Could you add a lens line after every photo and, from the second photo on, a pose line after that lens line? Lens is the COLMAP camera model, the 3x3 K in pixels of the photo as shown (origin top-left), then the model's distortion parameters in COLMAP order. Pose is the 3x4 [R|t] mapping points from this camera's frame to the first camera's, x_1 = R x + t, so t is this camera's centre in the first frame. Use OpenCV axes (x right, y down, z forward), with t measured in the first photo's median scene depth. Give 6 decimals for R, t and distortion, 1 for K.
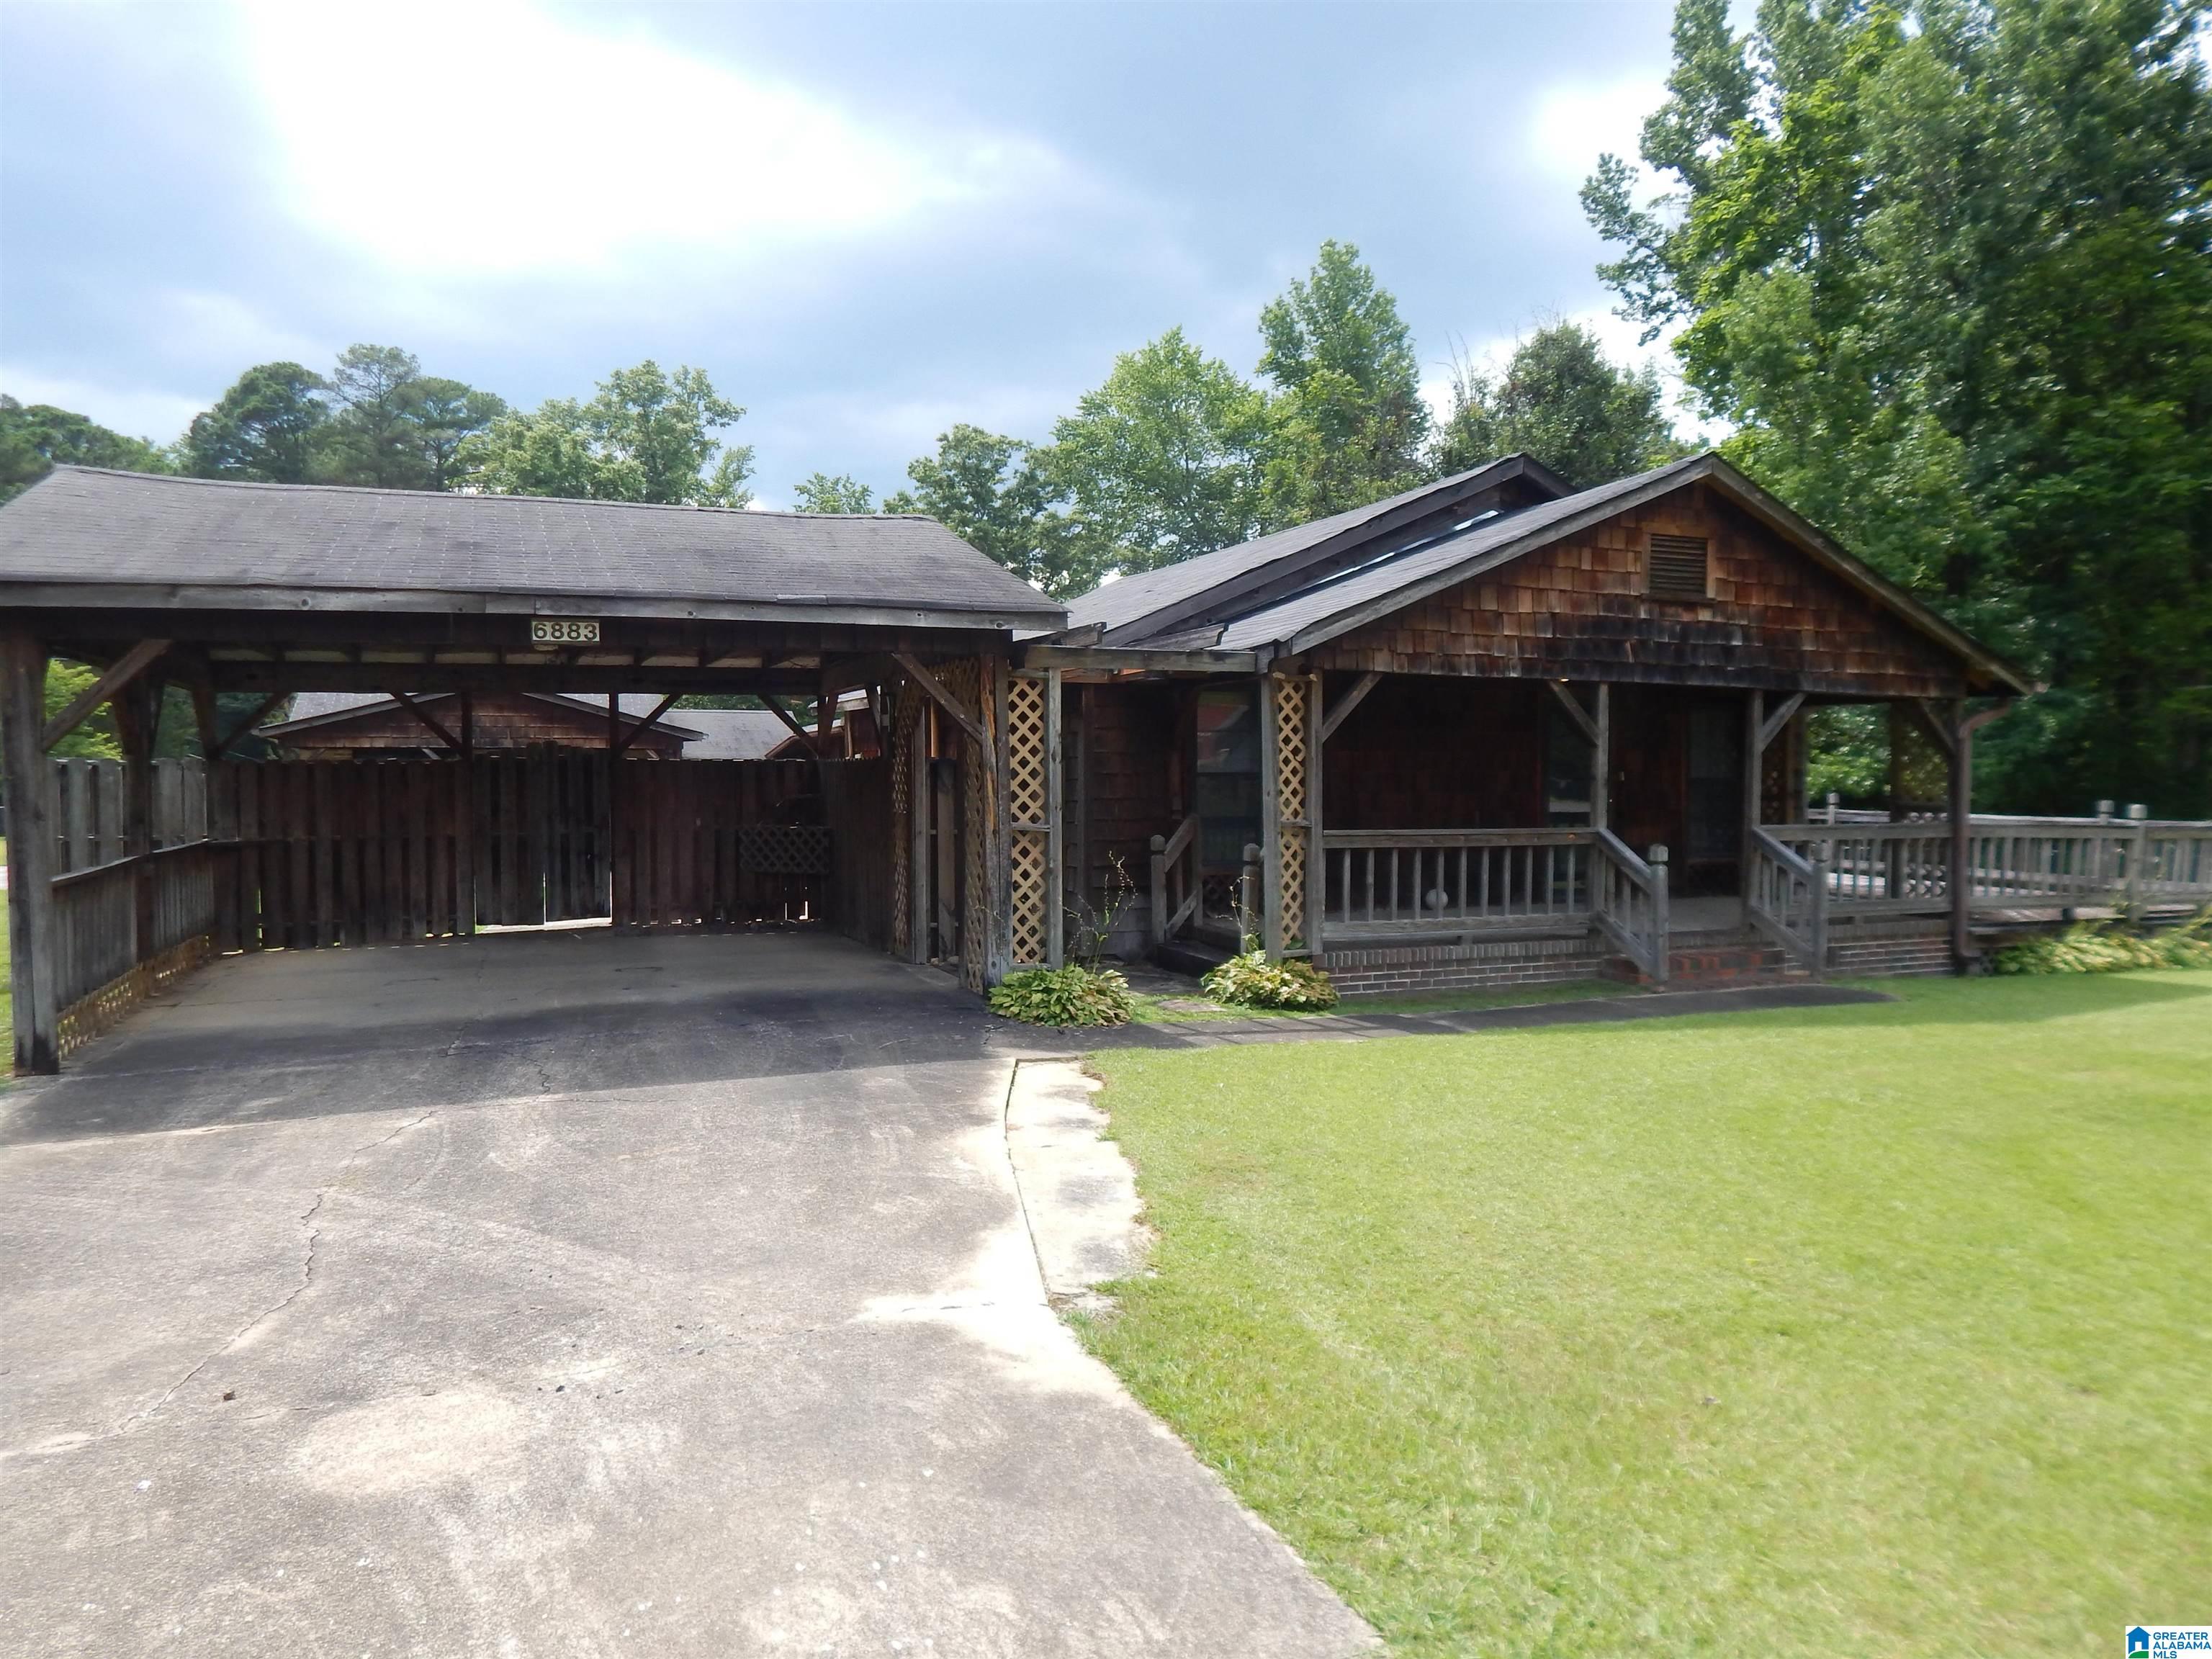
lens RADIAL K [[1460.3, 0, 1112.8], [0, 1460.3, 819.2], [0, 0, 1]] dist [-0.009657, -0.003285]
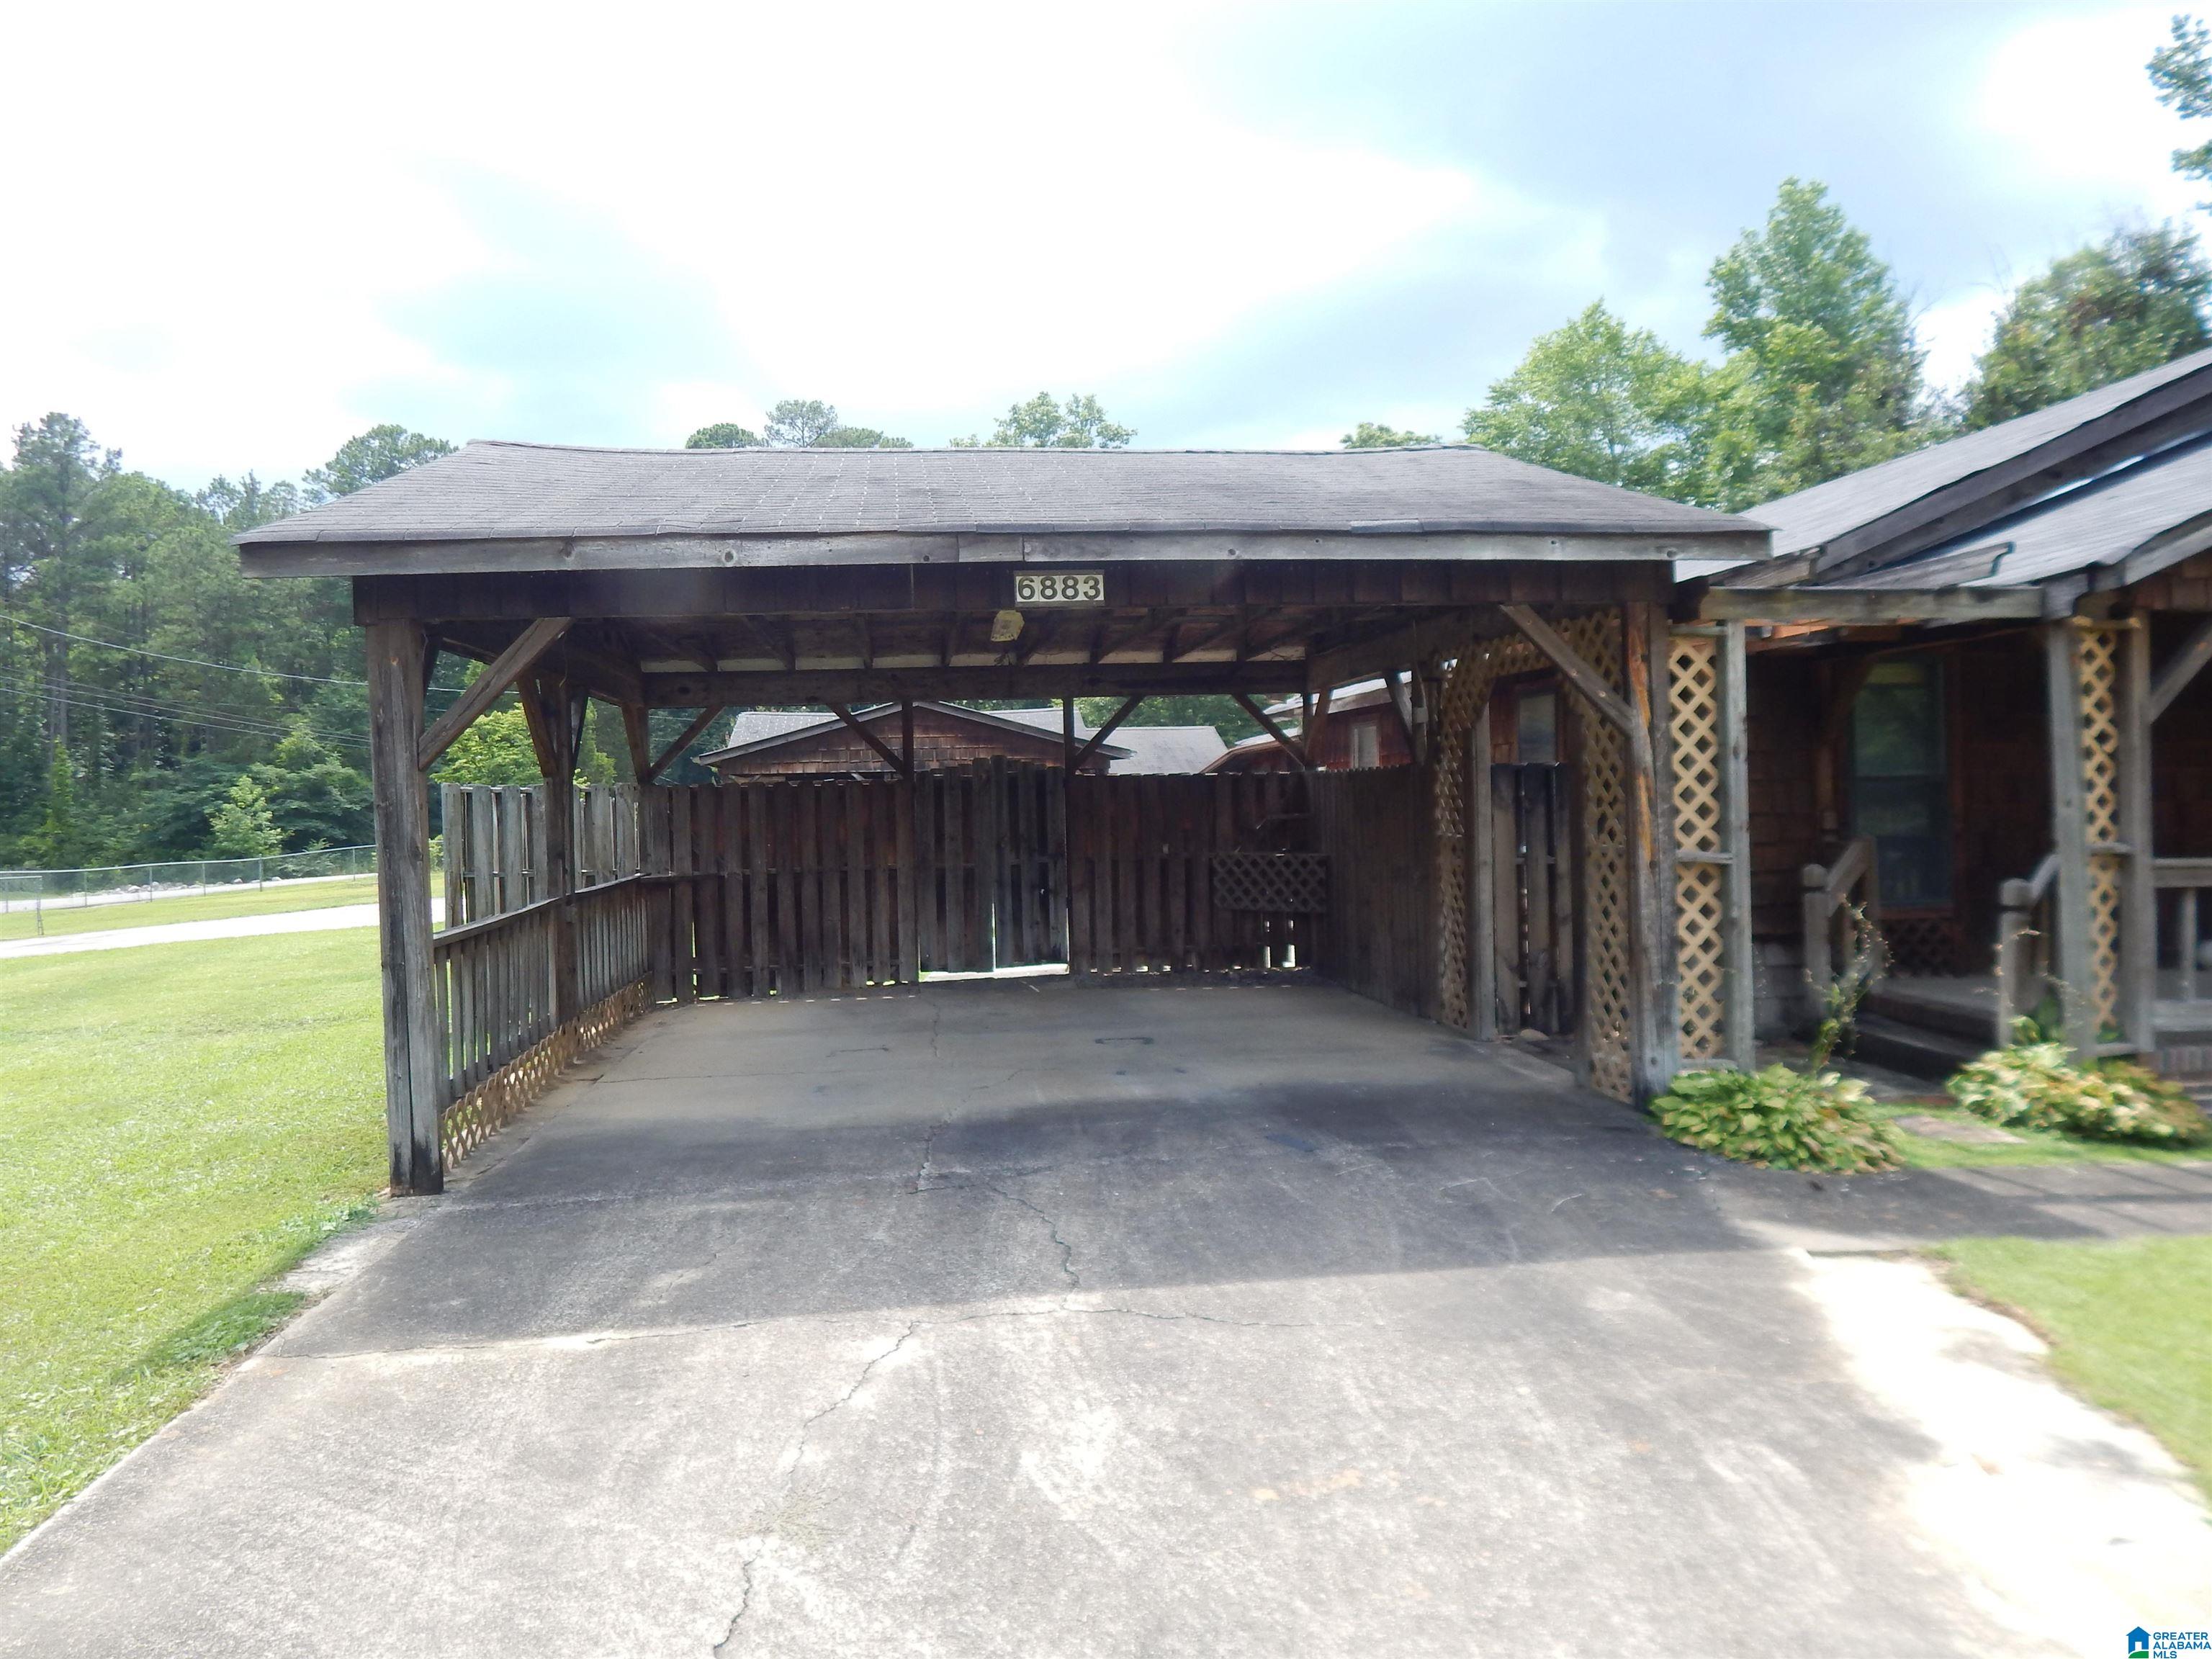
lens RADIAL K [[1449.5, 0, 1087.2], [0, 1449.5, 863.8], [0, 0, 1]] dist [-0.001803, -0.026282]
pose [[0.962186, -0.004406, -0.272358, -0.103394], [0.008894, 0.999844, 0.015247, -0.002937], [0.272248, -0.017093, 0.962075, 0.195148]]
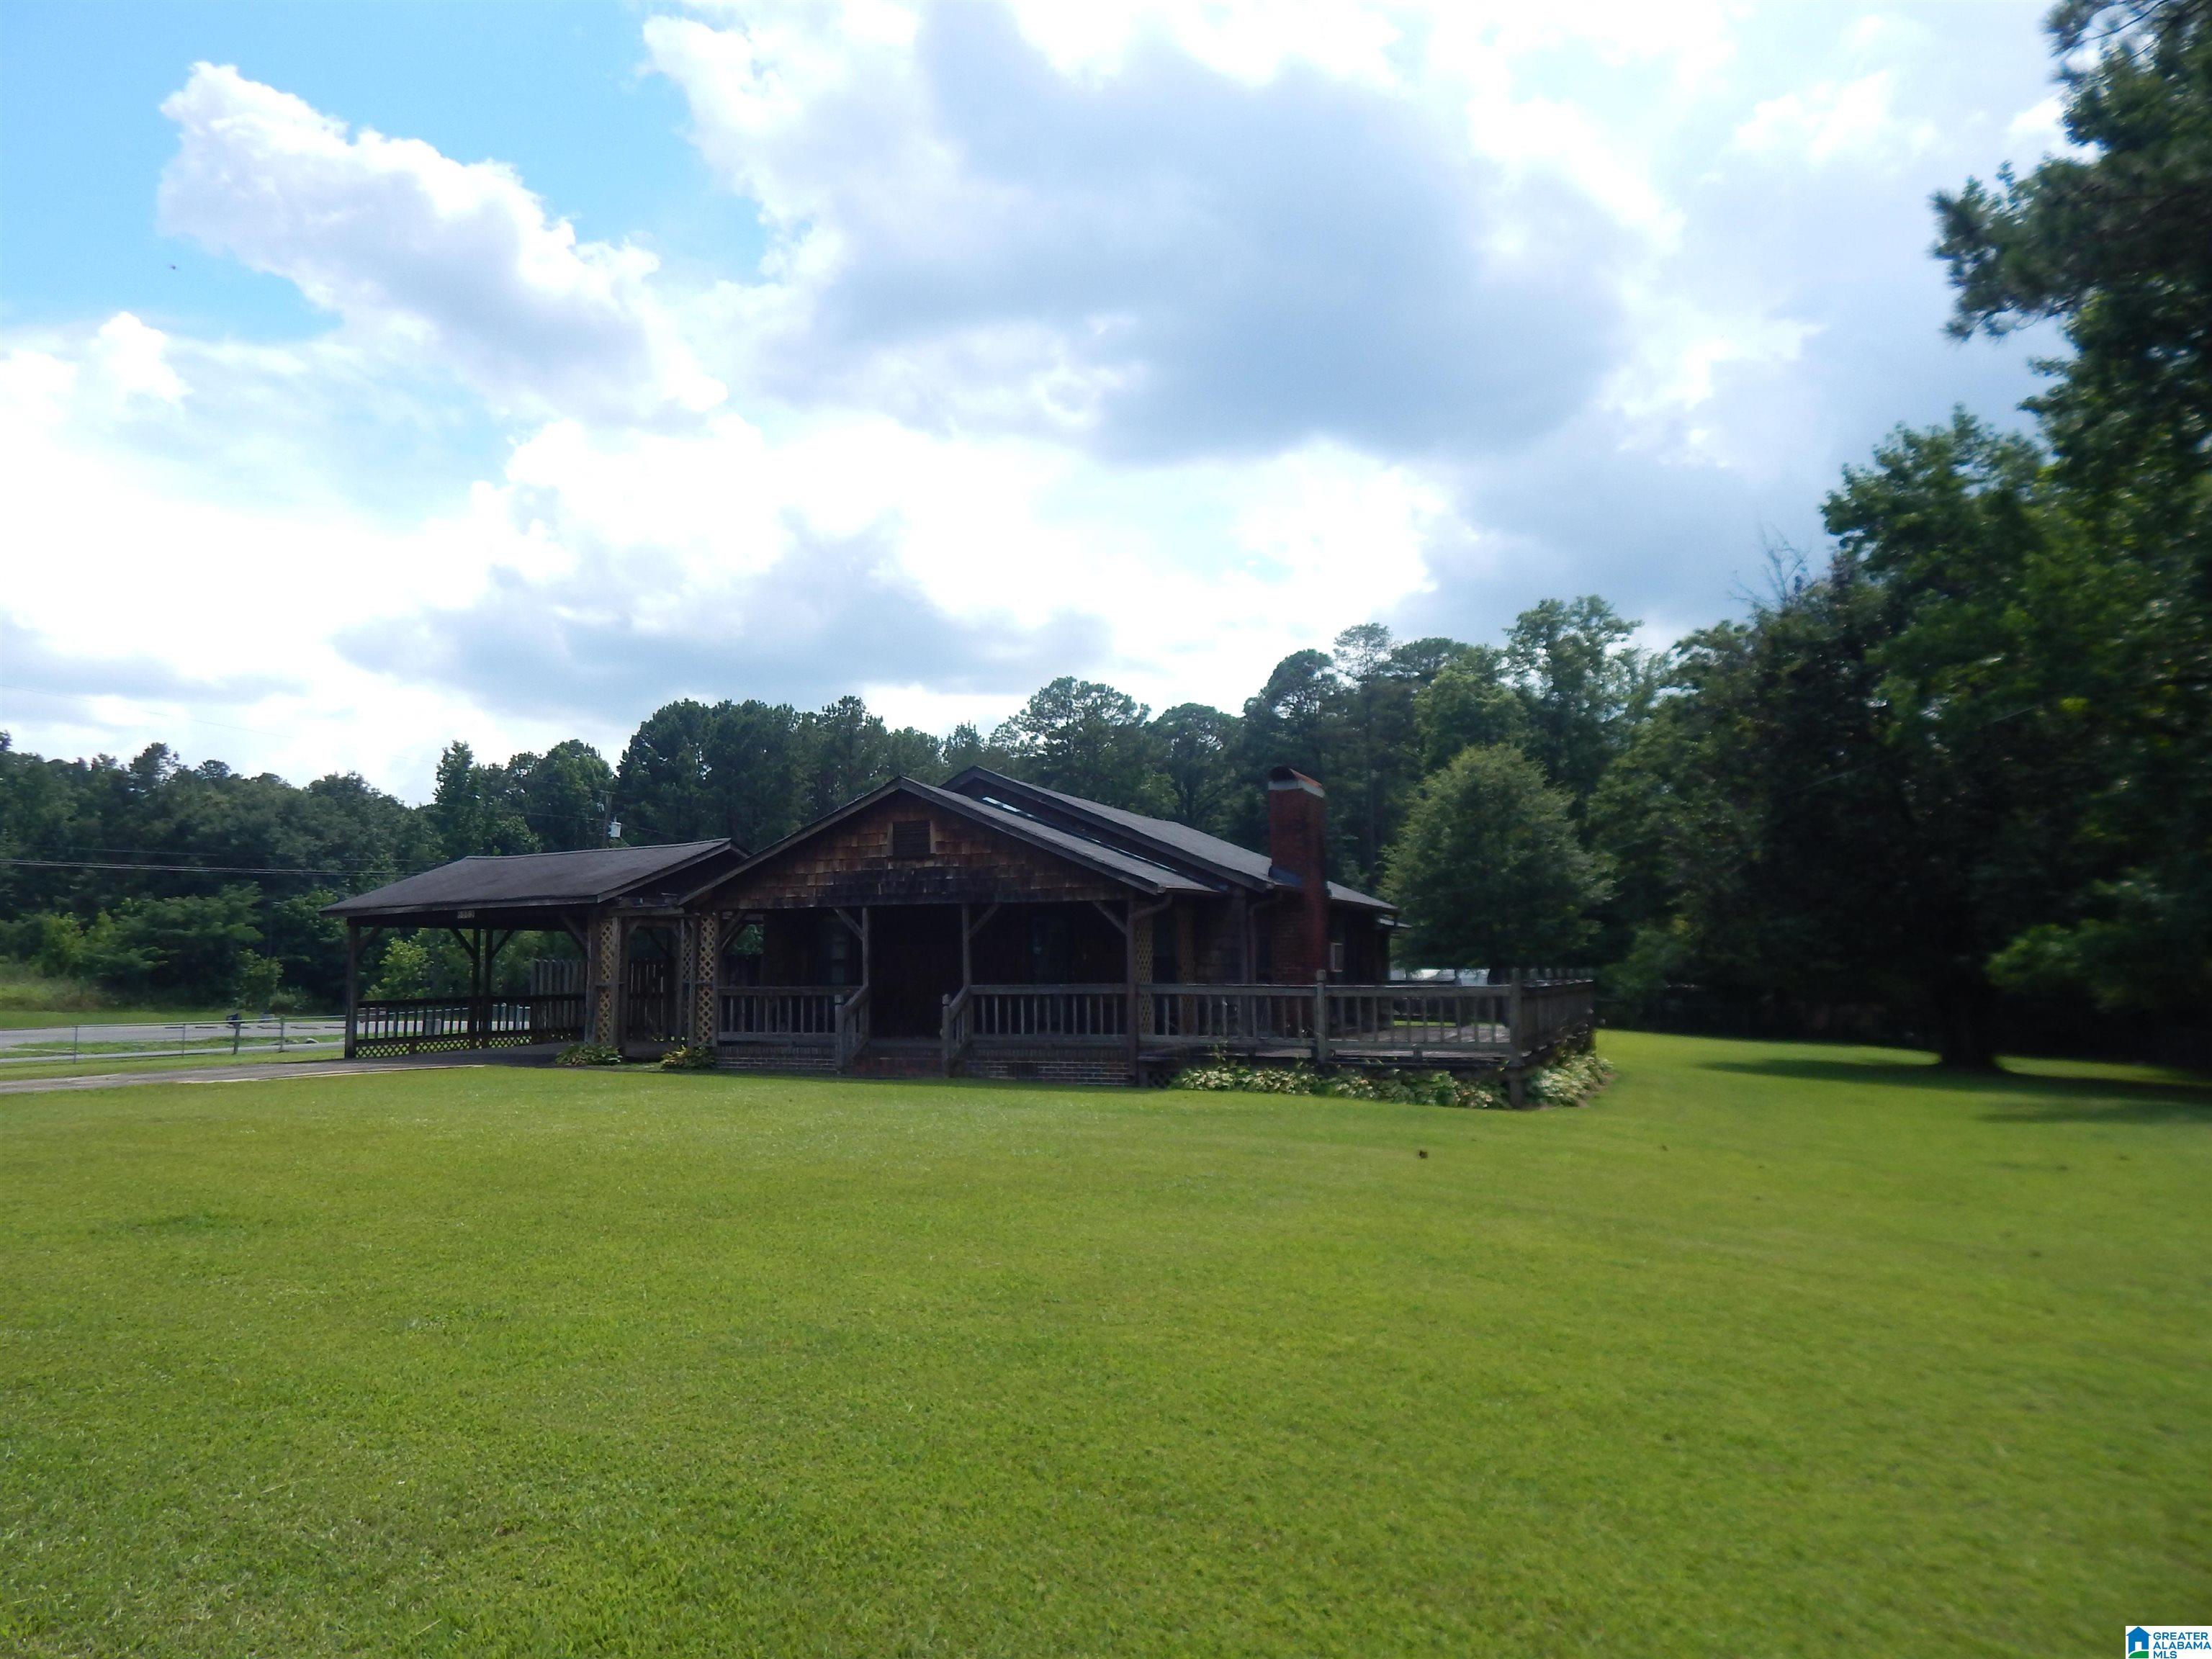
lens RADIAL K [[1450.5, 0, 1158.2], [0, 1450.5, 831.4], [0, 0, 1]] dist [-0.029293, -0.000375]
pose [[0.711696, -0.078914, -0.698041, 1.543612], [-0.005161, 0.993056, -0.117528, 0.020173], [0.702469, 0.087247, 0.706347, -0.027872]]
